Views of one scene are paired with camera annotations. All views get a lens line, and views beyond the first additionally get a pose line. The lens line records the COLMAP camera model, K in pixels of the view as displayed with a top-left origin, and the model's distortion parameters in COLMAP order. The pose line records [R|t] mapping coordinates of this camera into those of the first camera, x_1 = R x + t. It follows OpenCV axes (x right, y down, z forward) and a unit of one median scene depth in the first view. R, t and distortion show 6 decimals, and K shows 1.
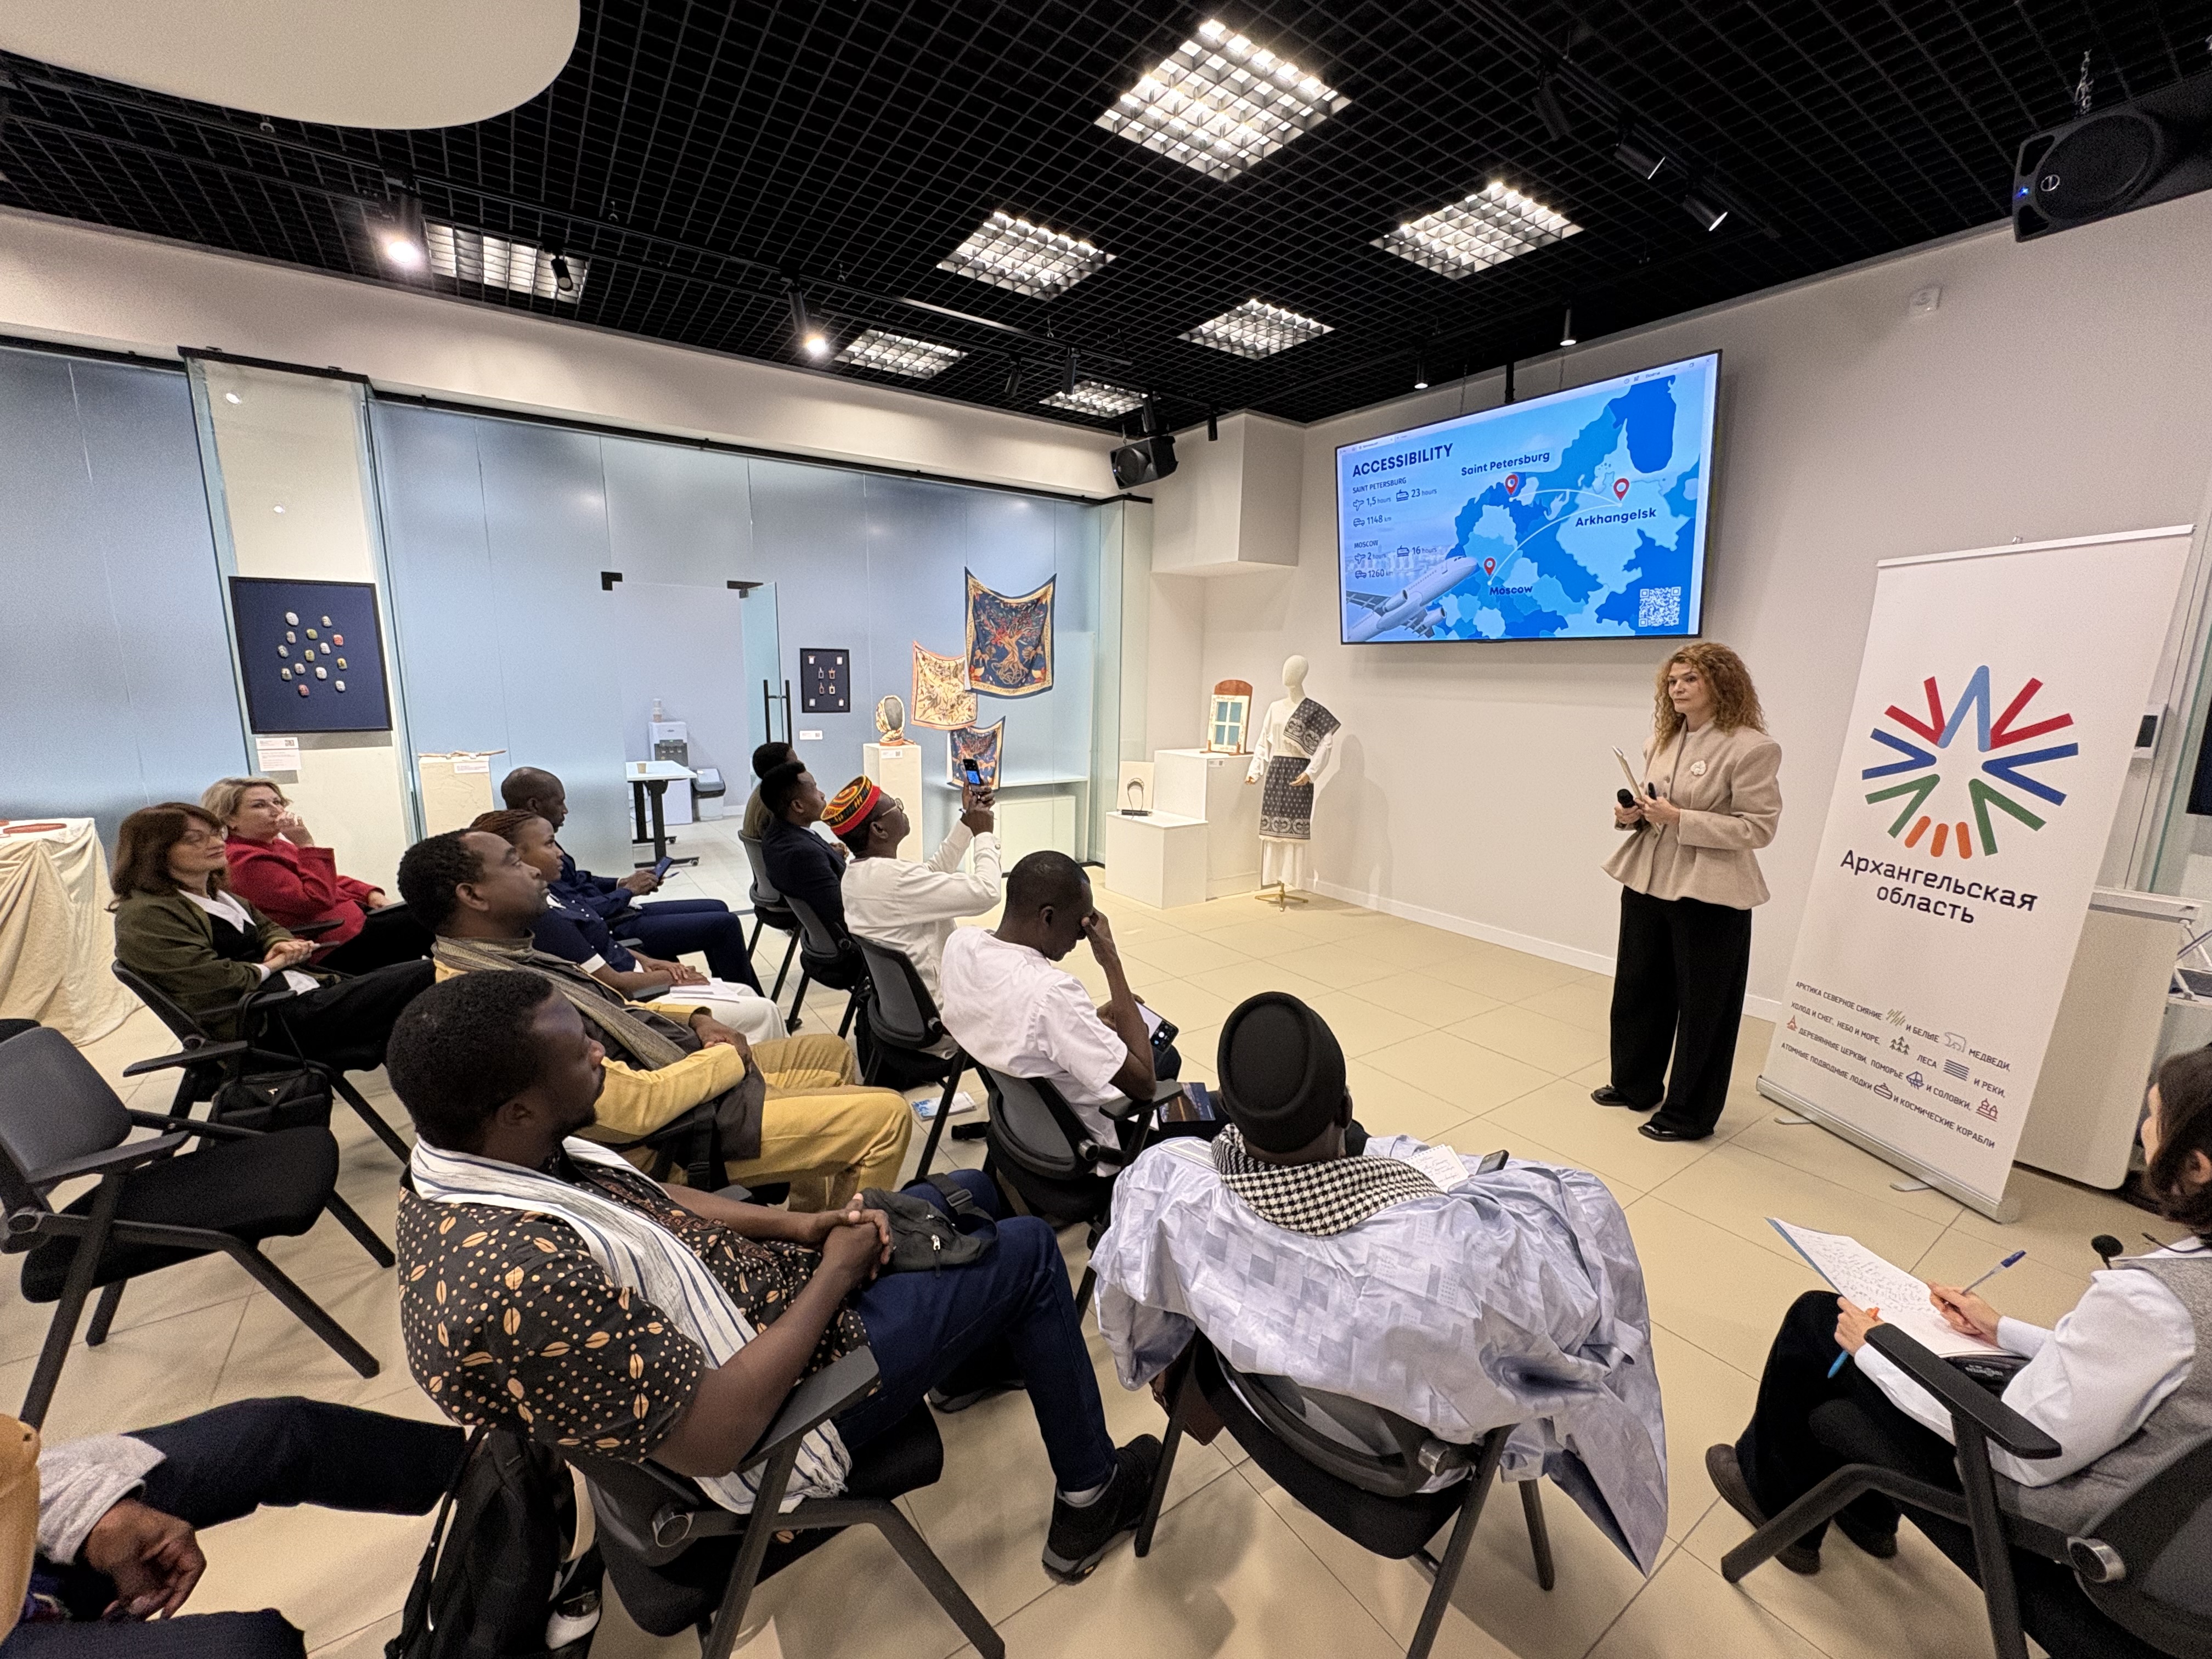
lens RADIAL K [[885.6, 0, 1106.0], [0, 885.6, 829.5], [0, 0, 1]] dist [-0.001388, -0.000396]
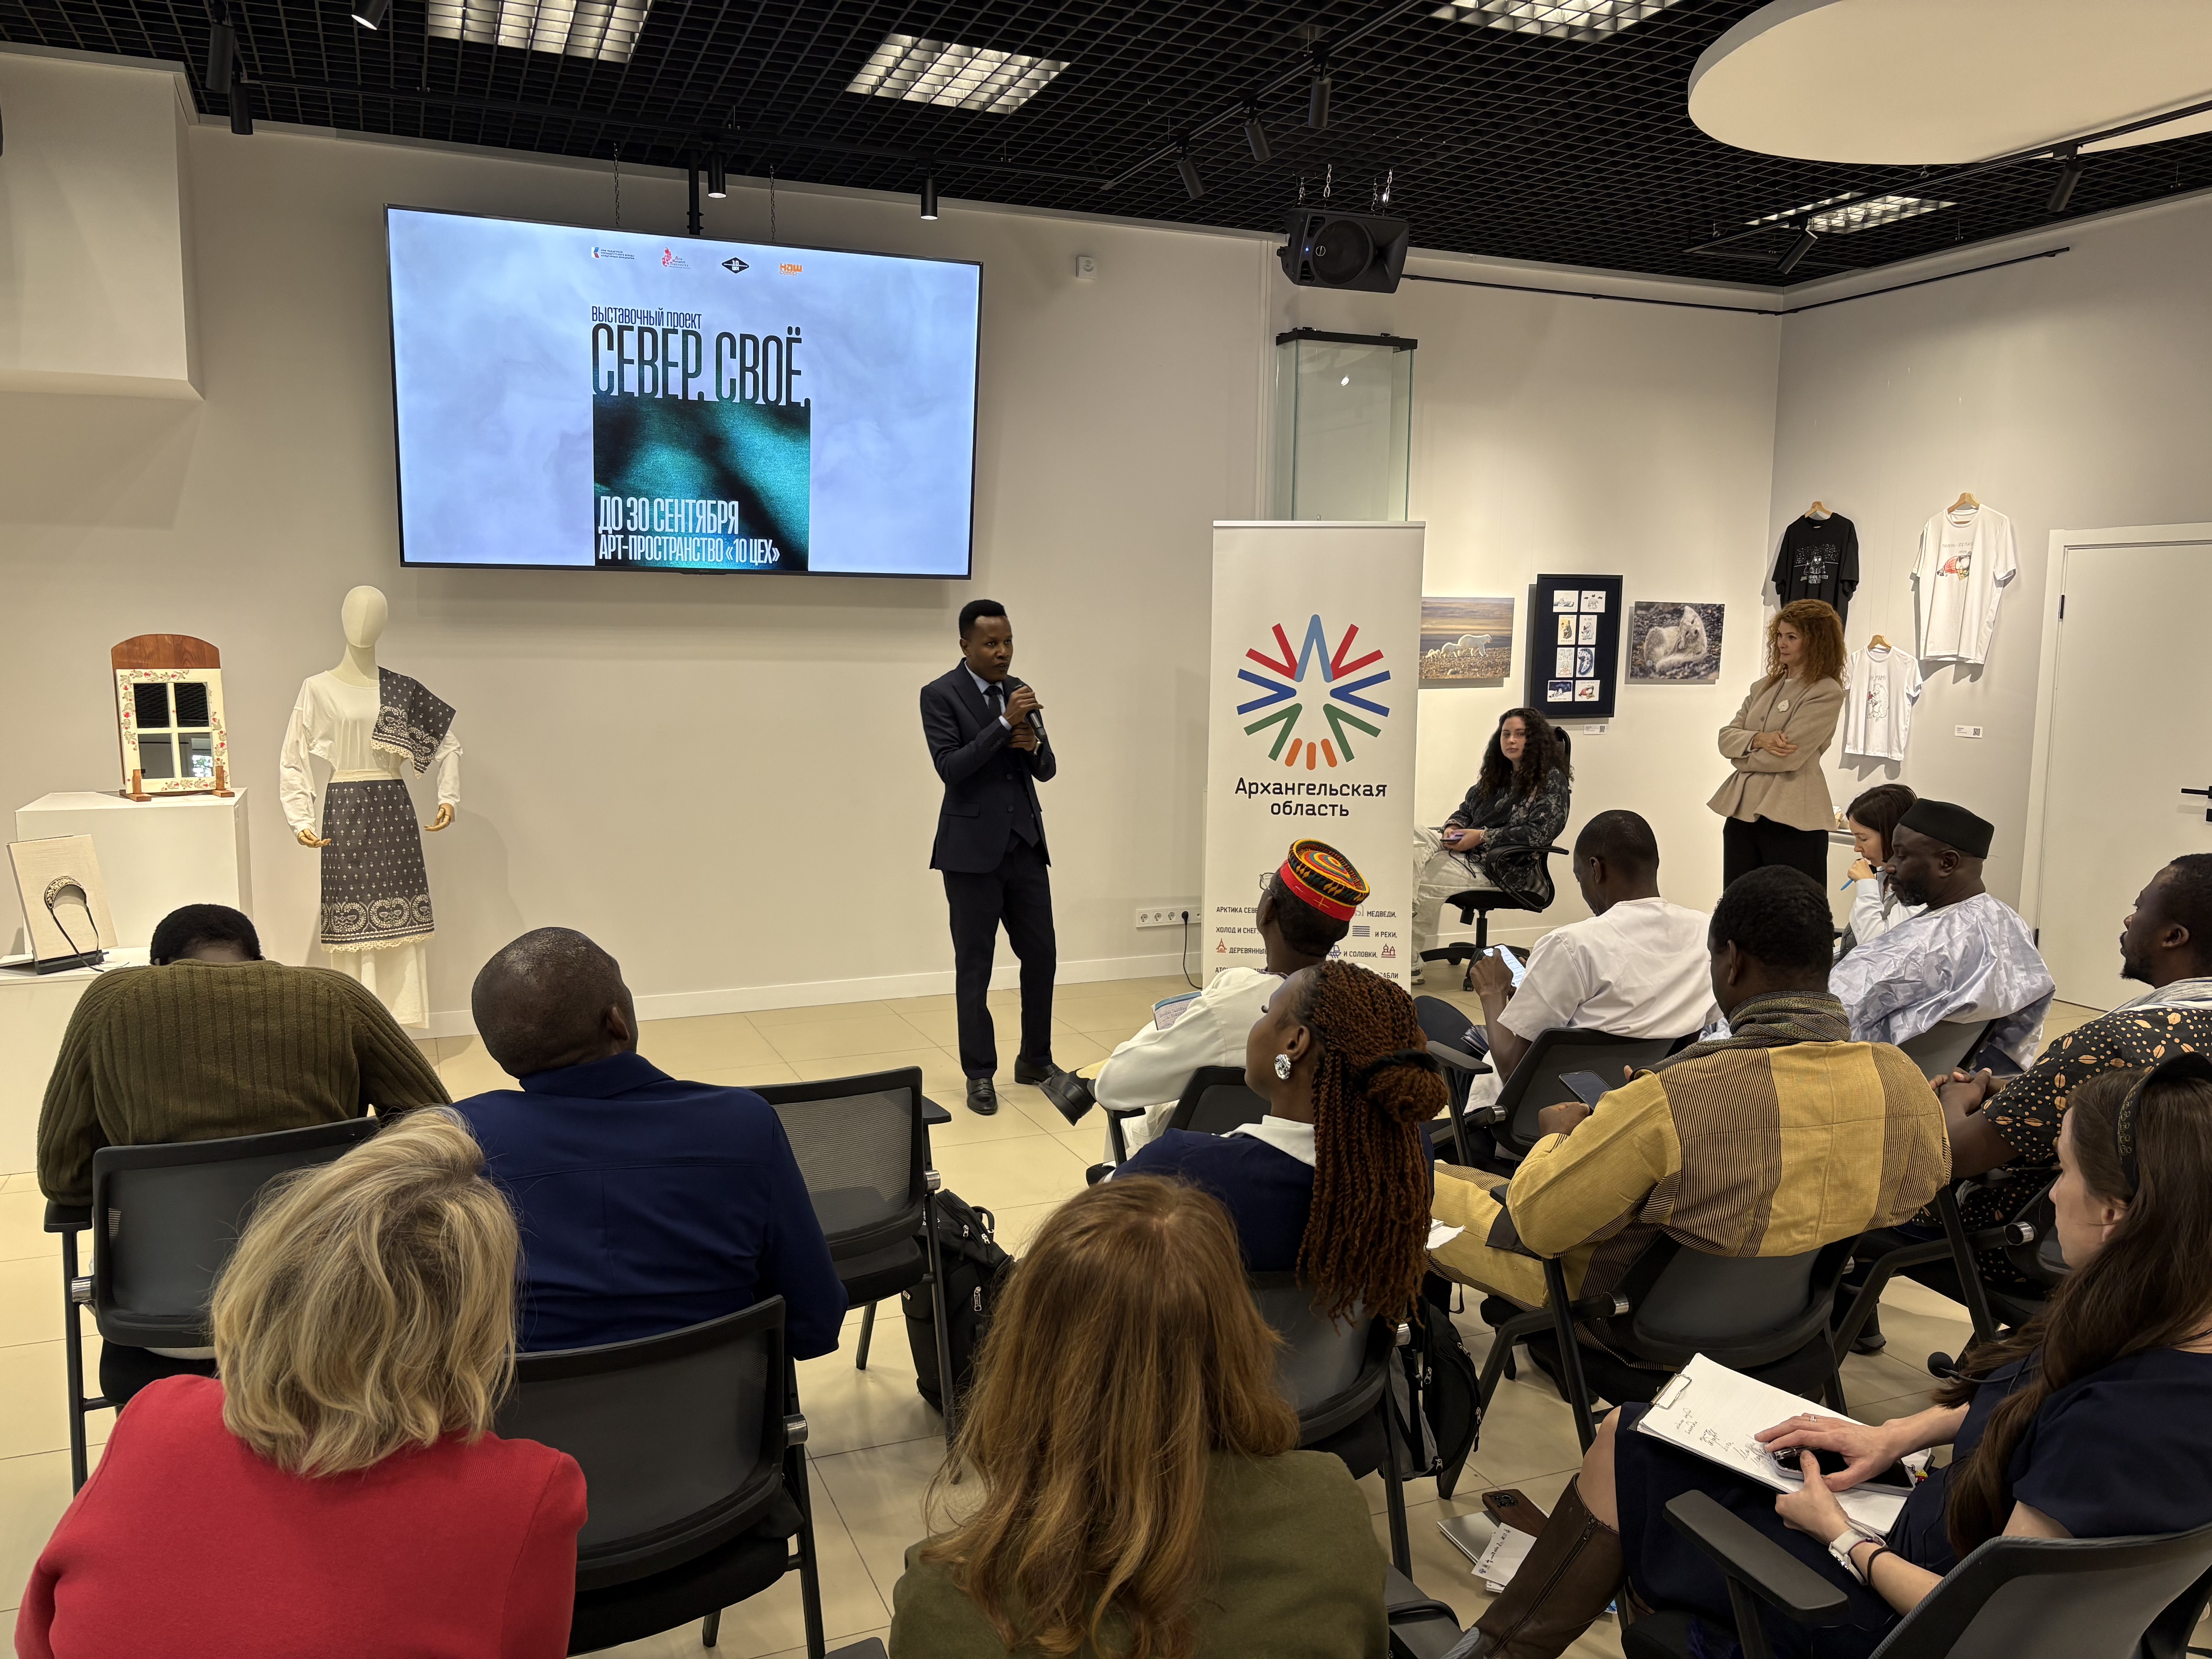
lens RADIAL K [[1659.2, 0, 1106.0], [0, 1659.2, 829.5], [0, 0, 1]] dist [0.040885, -0.003742]
pose [[0.199049, -0.140370, 0.969884, -1.339949], [0.167737, 0.979964, 0.107405, -0.180269], [-0.965528, 0.141306, 0.218606, 0.773104]]
